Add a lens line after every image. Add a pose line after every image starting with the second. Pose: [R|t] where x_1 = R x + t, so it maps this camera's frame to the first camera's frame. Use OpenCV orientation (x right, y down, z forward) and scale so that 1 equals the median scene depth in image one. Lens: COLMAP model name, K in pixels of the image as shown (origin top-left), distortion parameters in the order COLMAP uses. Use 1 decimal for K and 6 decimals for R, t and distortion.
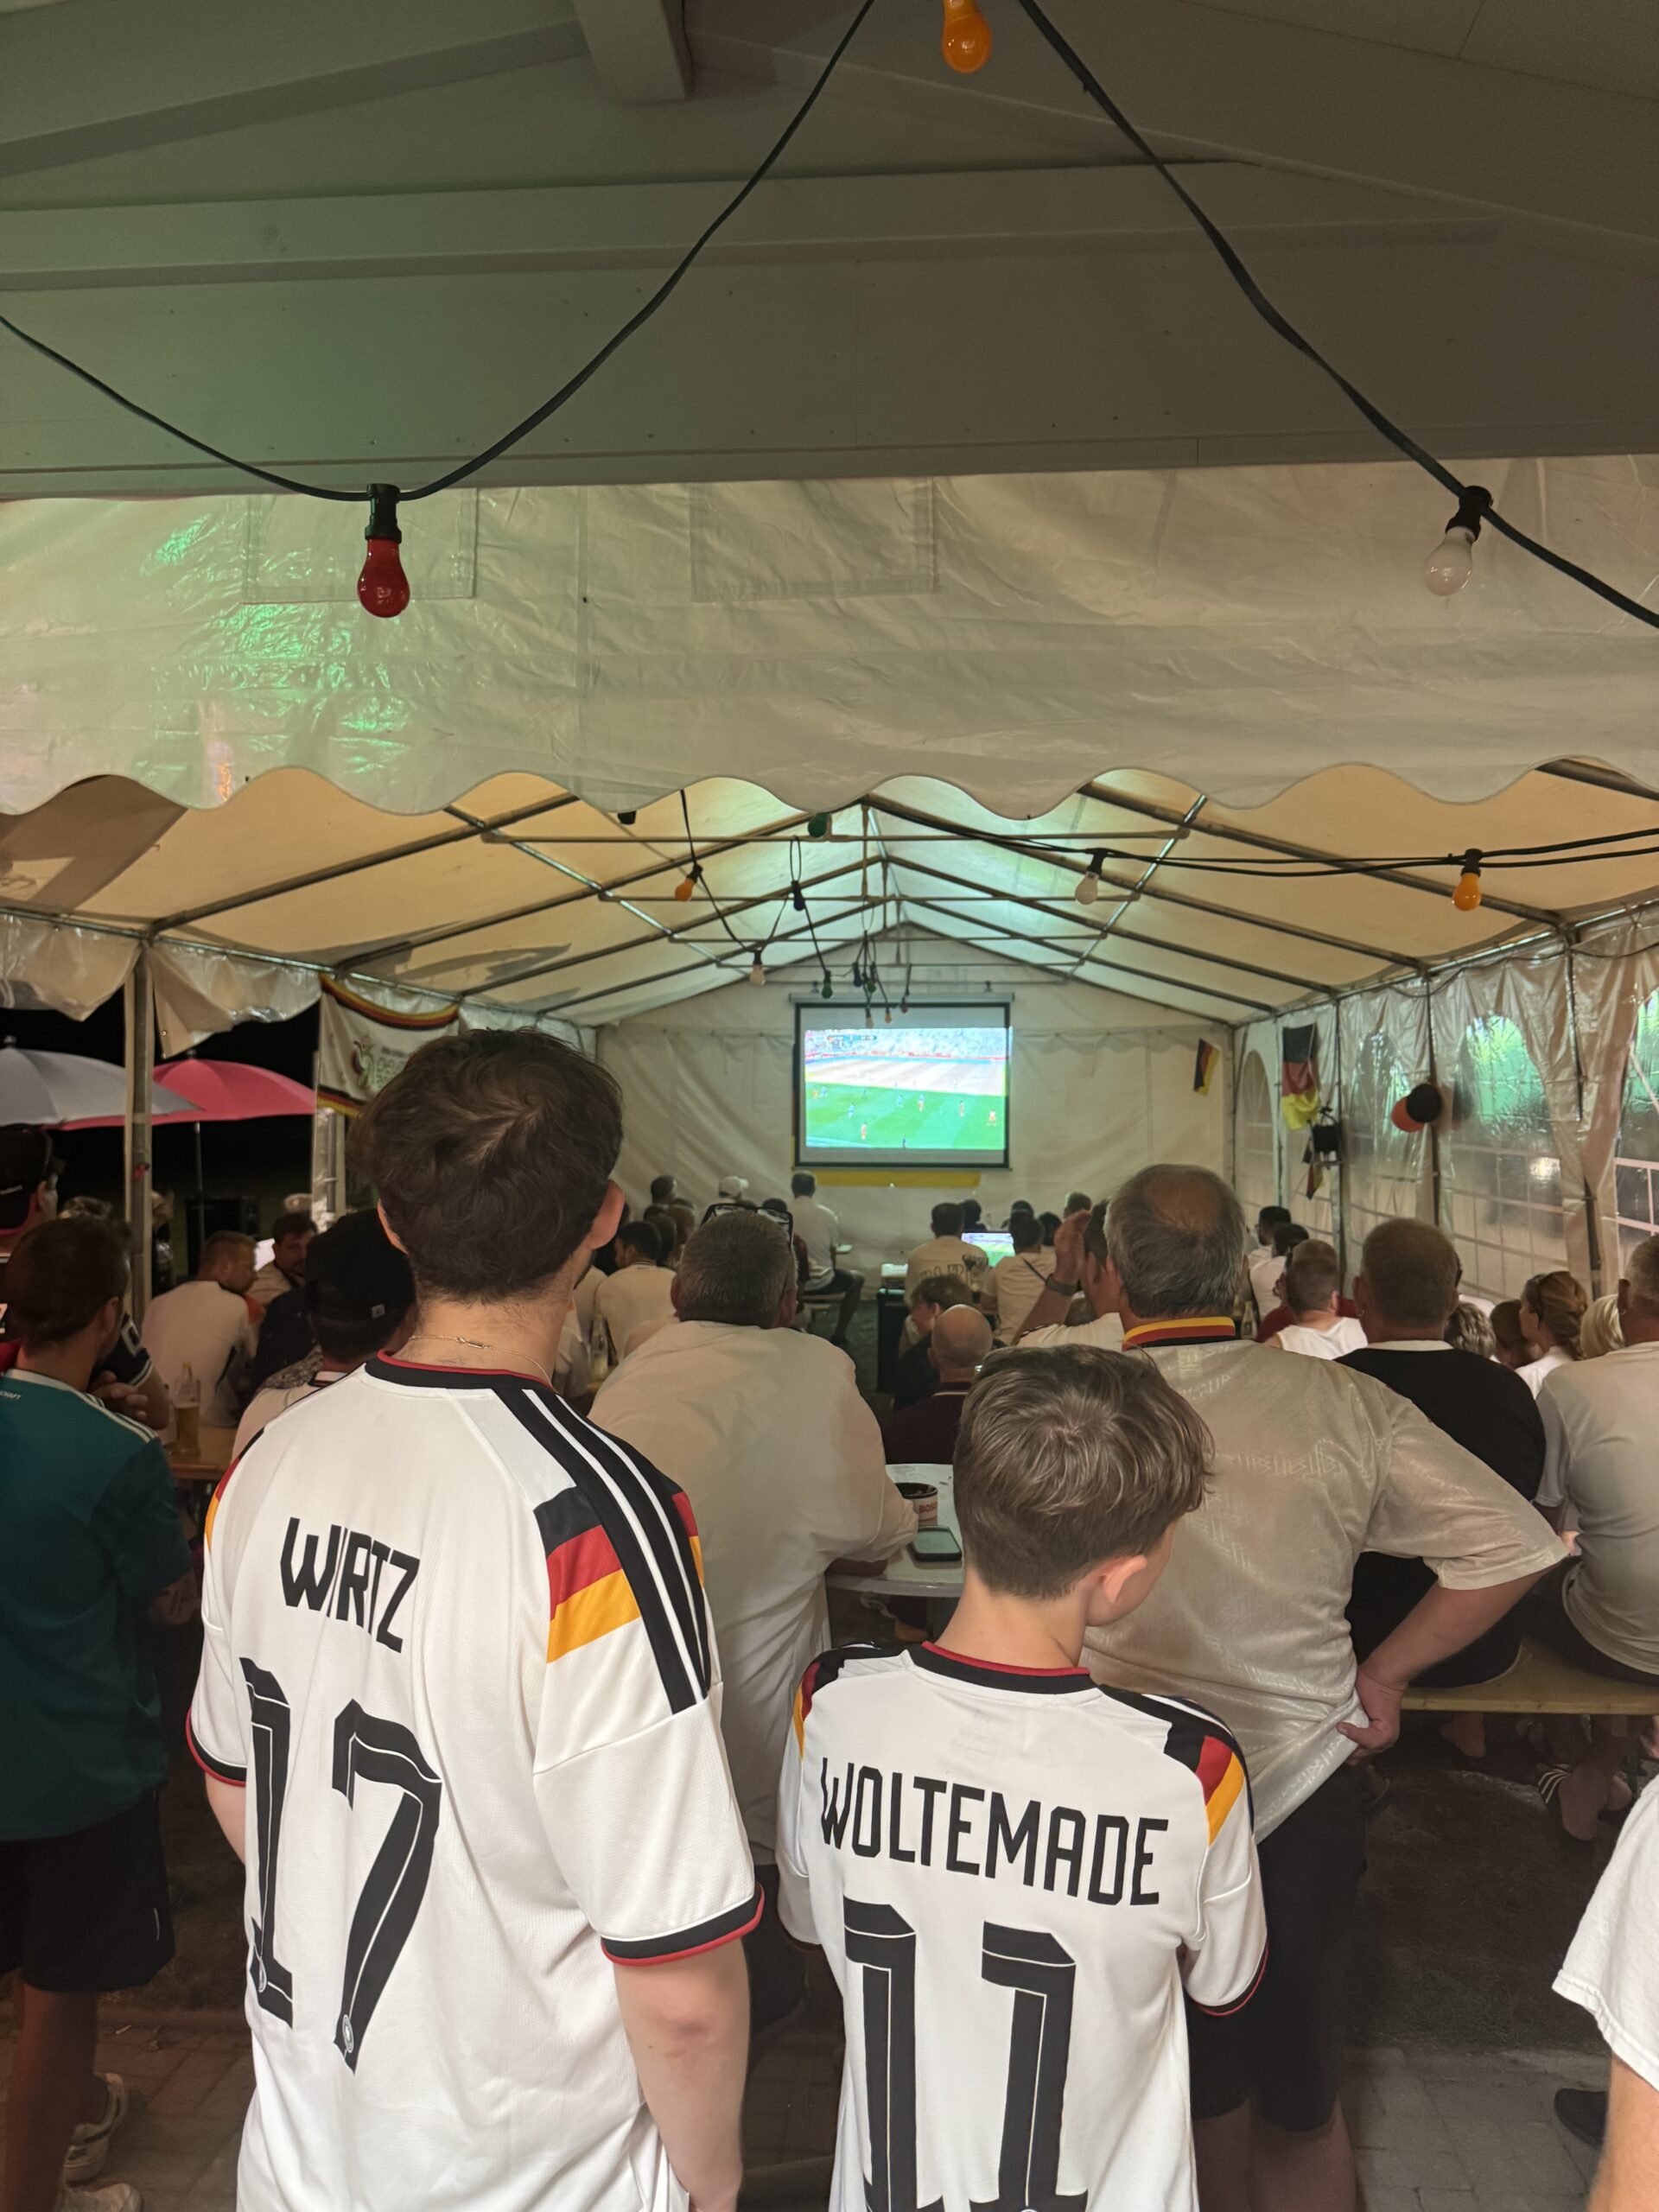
lens RADIAL K [[1523.4, 0, 833.0], [0, 1523.4, 1119.6], [0, 0, 1]] dist [0.051863, -0.042271]
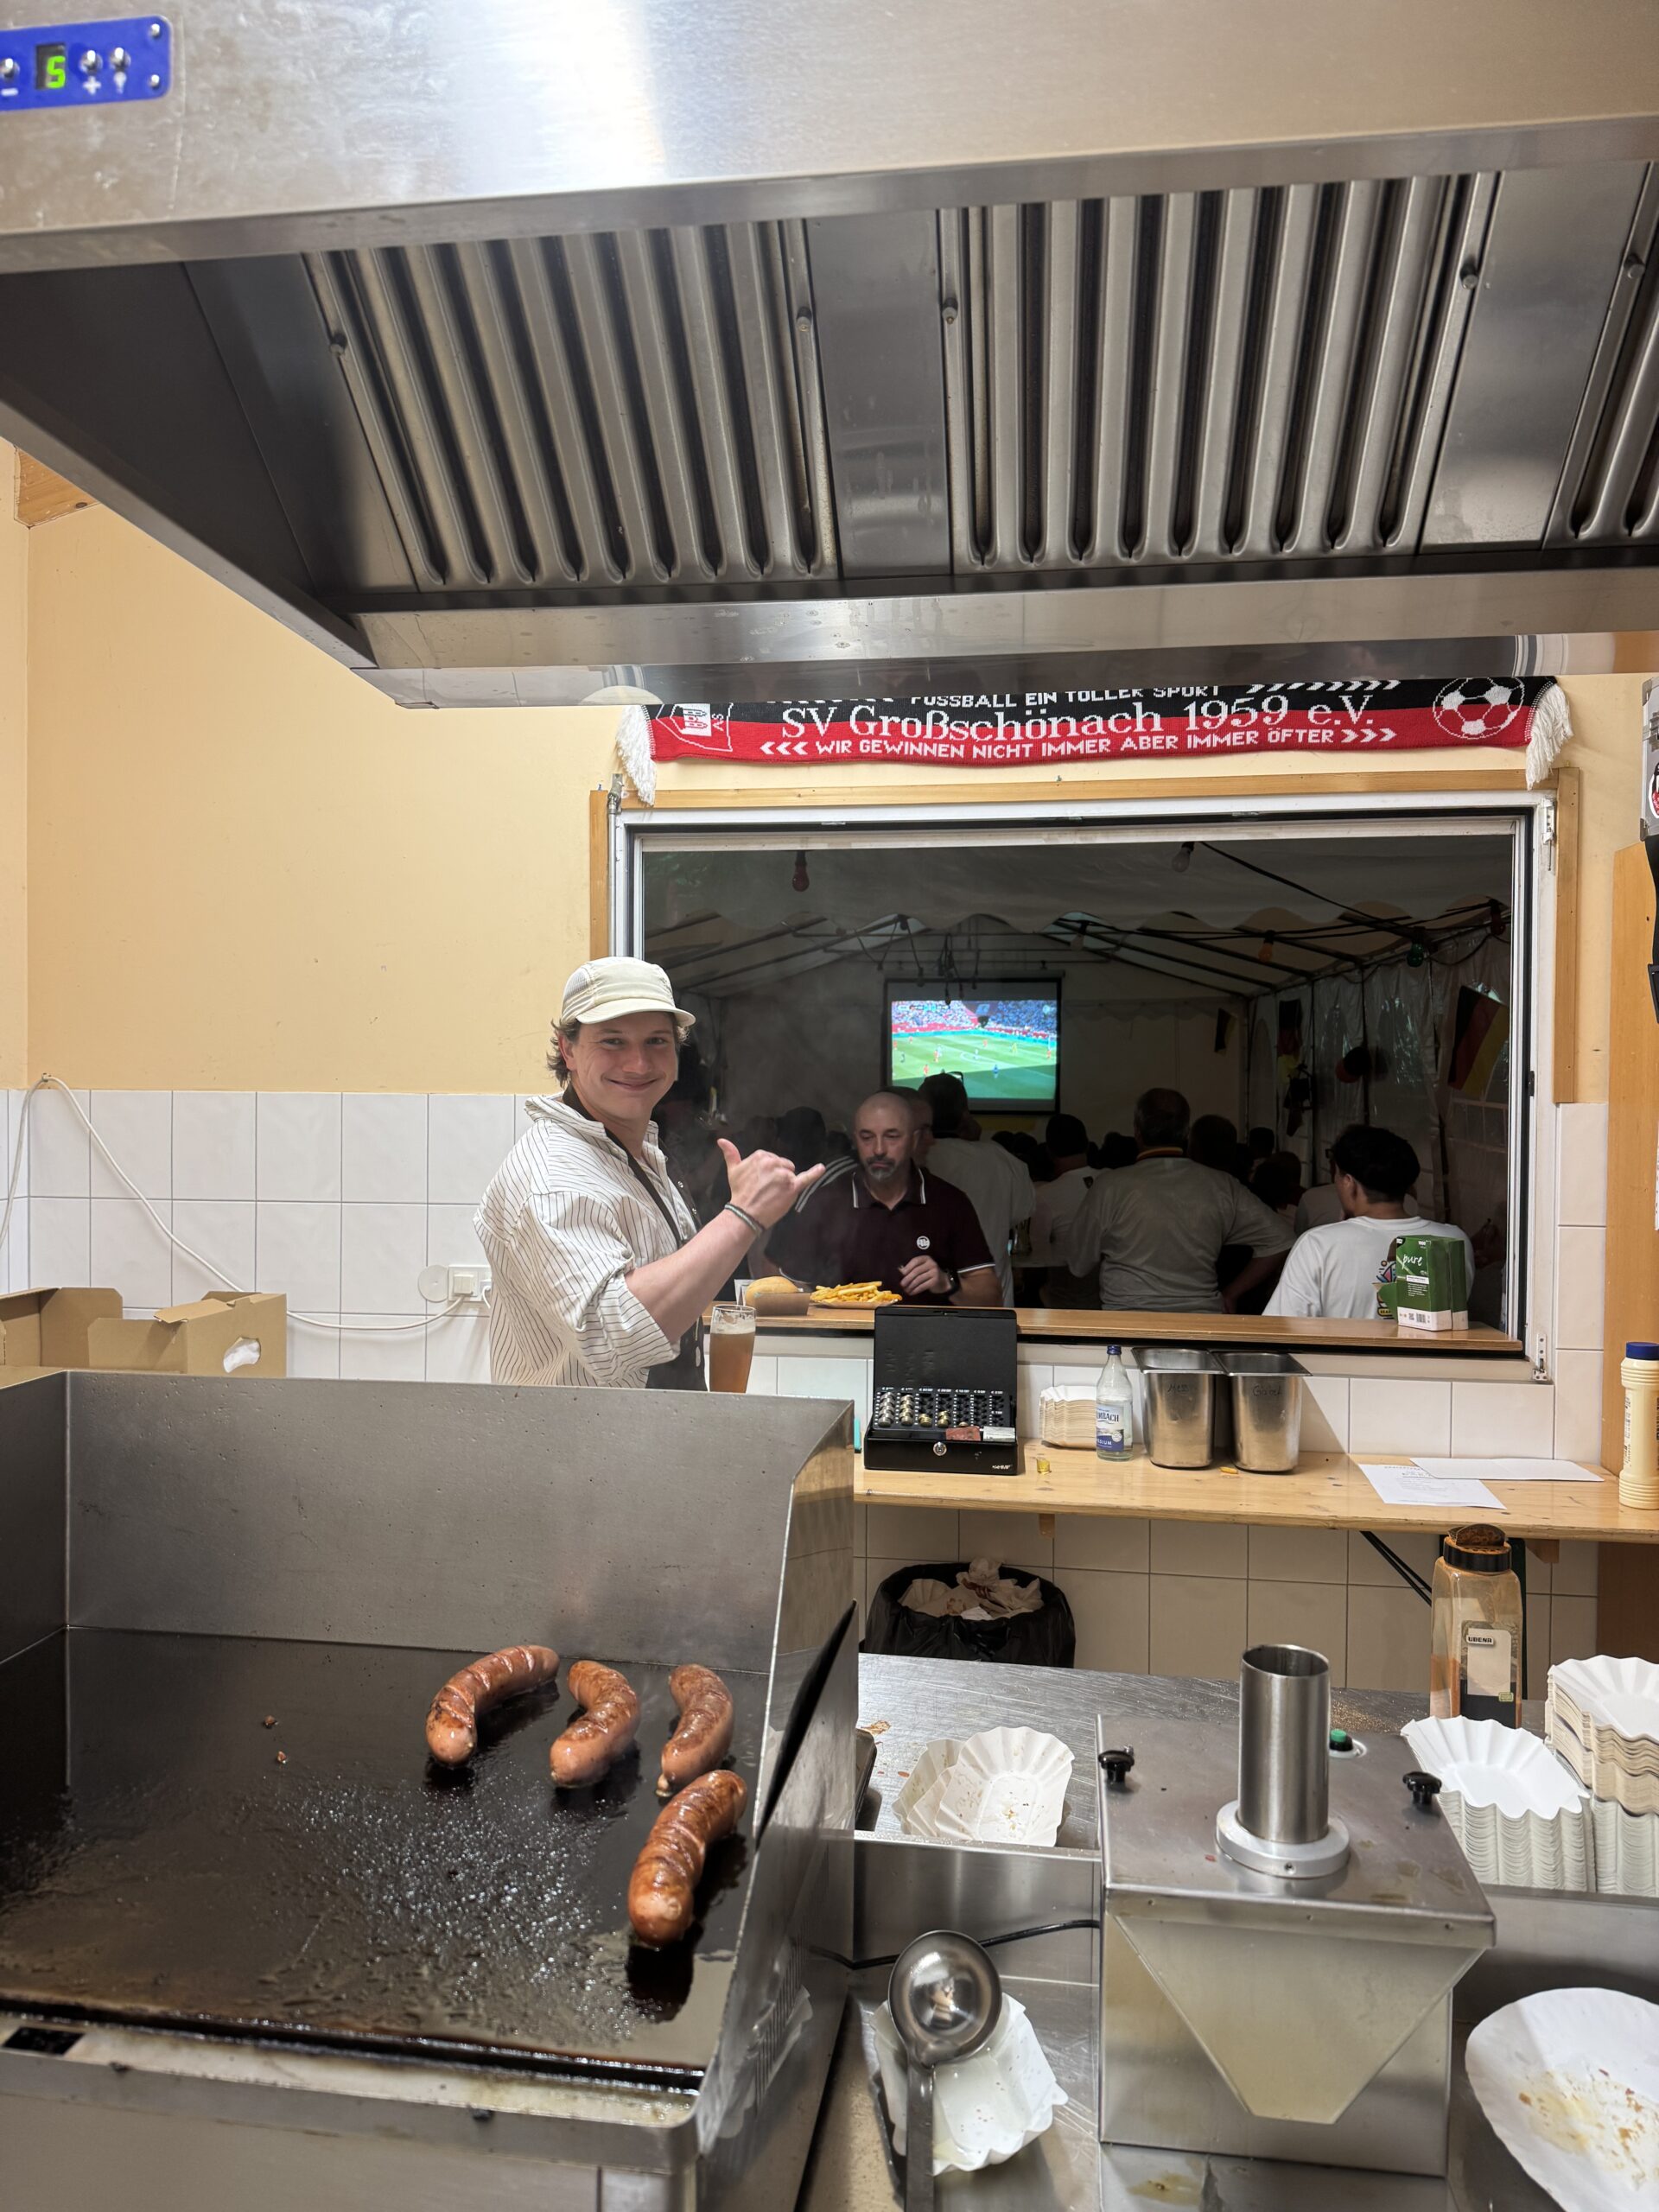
lens RADIAL K [[1521.1, 0, 826.0], [0, 1521.1, 1105.3], [0, 0, 1]] dist [0.023409, -0.009880]
pose [[0.998874, 0.004094, -0.047257, -0.023738], [-0.003230, 0.999827, 0.018330, 0.004733], [0.047324, -0.018157, 0.998715, -0.396960]]
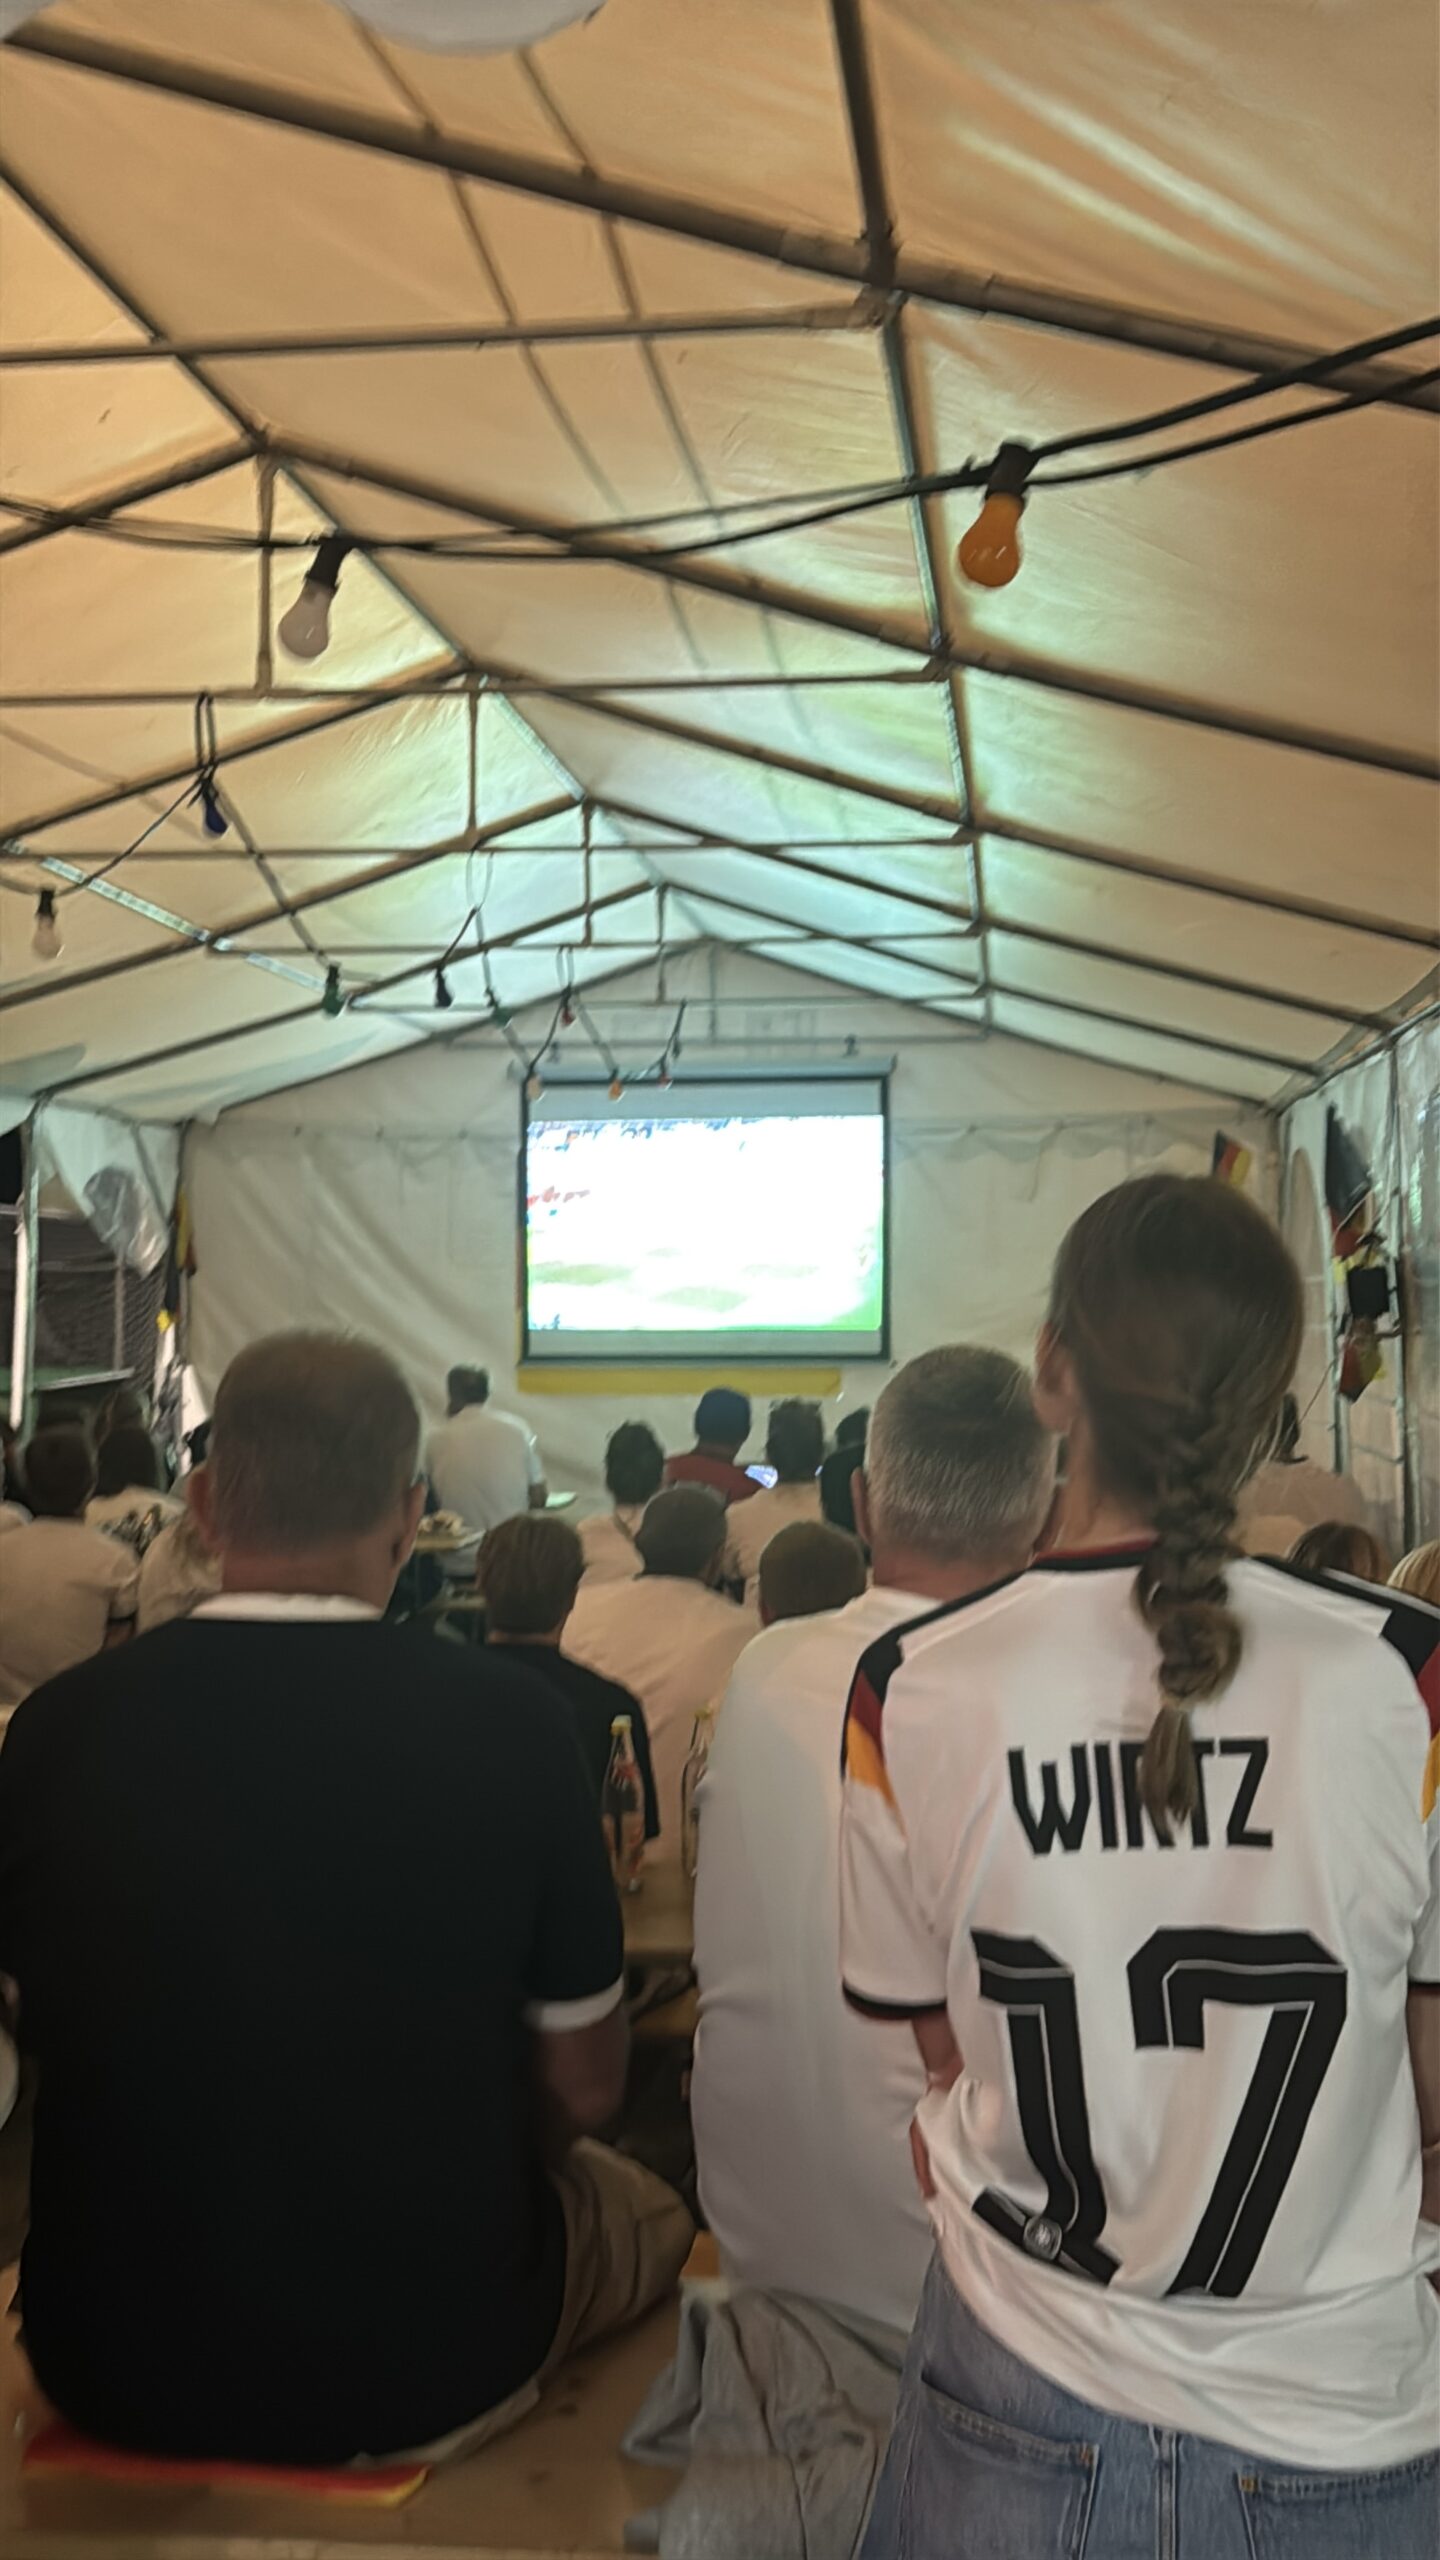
lens RADIAL K [[2430.2, 0, 724.8], [0, 2430.2, 1284.8], [0, 0, 1]] dist [-0.004072, -0.002118]
pose [[0.999453, -0.009812, -0.031568, 0.151945], [0.009458, 0.999891, -0.011339, 0.024048], [0.031676, 0.011035, 0.999437, 0.147311]]
